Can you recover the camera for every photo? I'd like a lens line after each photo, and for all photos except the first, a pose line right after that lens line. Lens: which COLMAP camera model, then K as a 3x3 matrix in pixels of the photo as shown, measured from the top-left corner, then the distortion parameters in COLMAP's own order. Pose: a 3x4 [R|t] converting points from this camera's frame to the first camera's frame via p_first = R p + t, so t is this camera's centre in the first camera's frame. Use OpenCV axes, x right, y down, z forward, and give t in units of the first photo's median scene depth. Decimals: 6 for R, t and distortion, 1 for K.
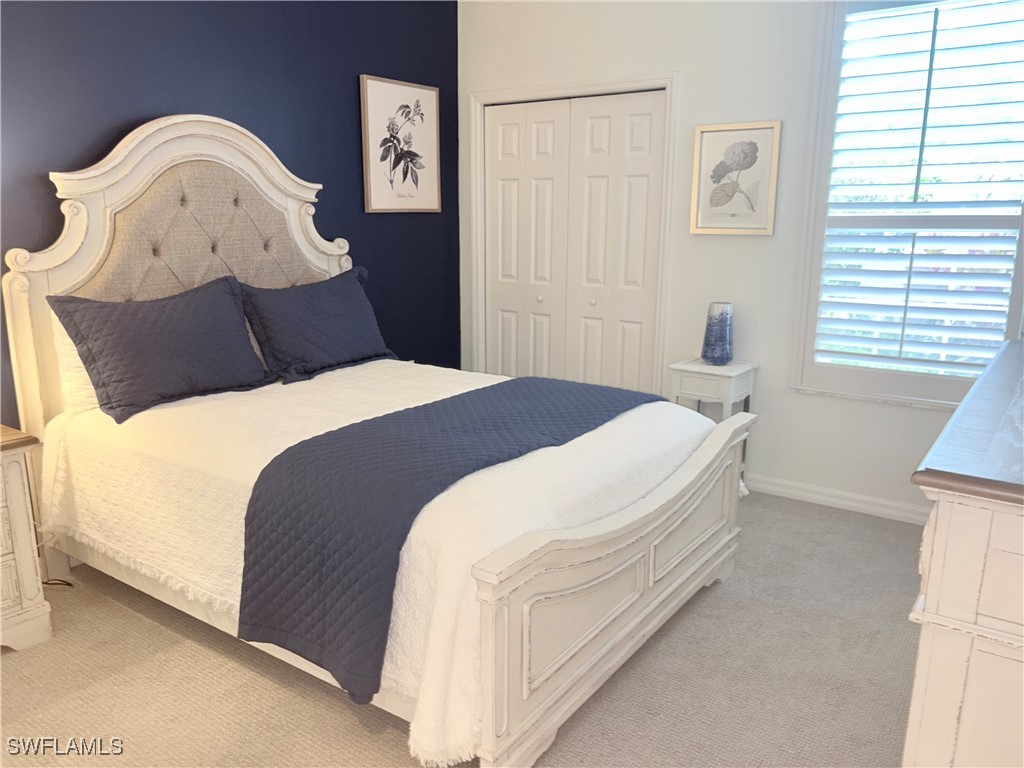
lens RADIAL K [[784.3, 0, 512.0], [0, 784.3, 384.0], [0, 0, 1]] dist [-0.002899, -0.002280]
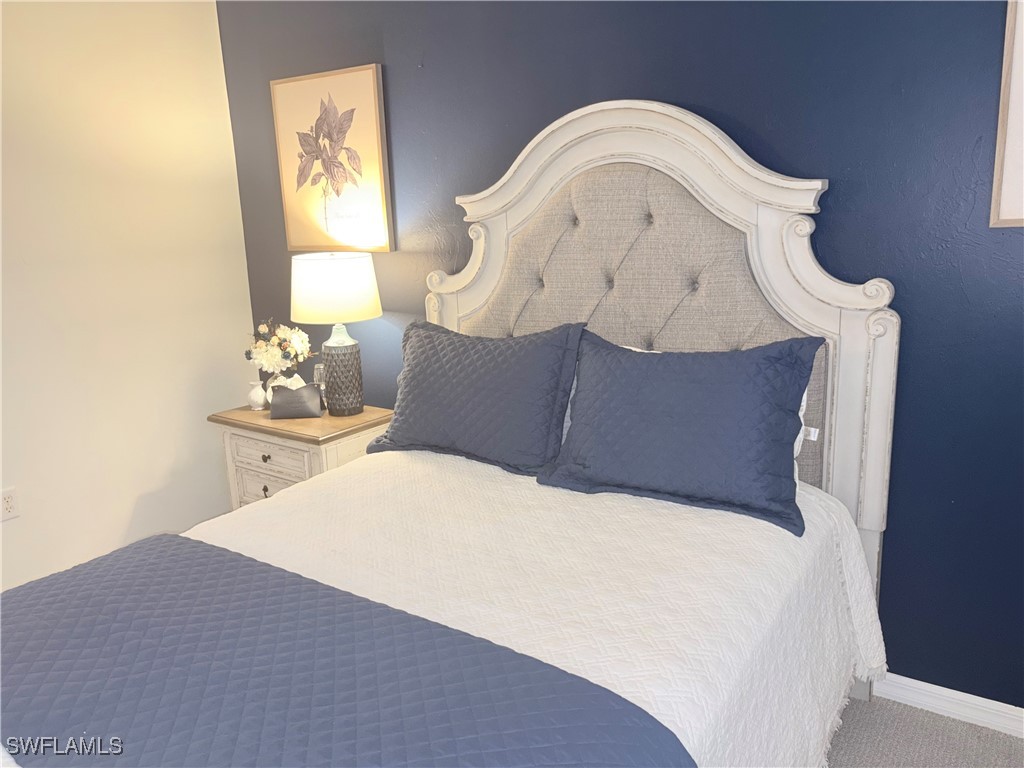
lens RADIAL K [[784.3, 0, 512.0], [0, 784.3, 384.0], [0, 0, 1]] dist [-0.002899, -0.002280]
pose [[0.045398, 0.215571, -0.975432, 0.366917], [-0.175949, 0.962900, 0.204612, -0.221246], [0.983352, 0.162337, 0.081644, 0.883637]]
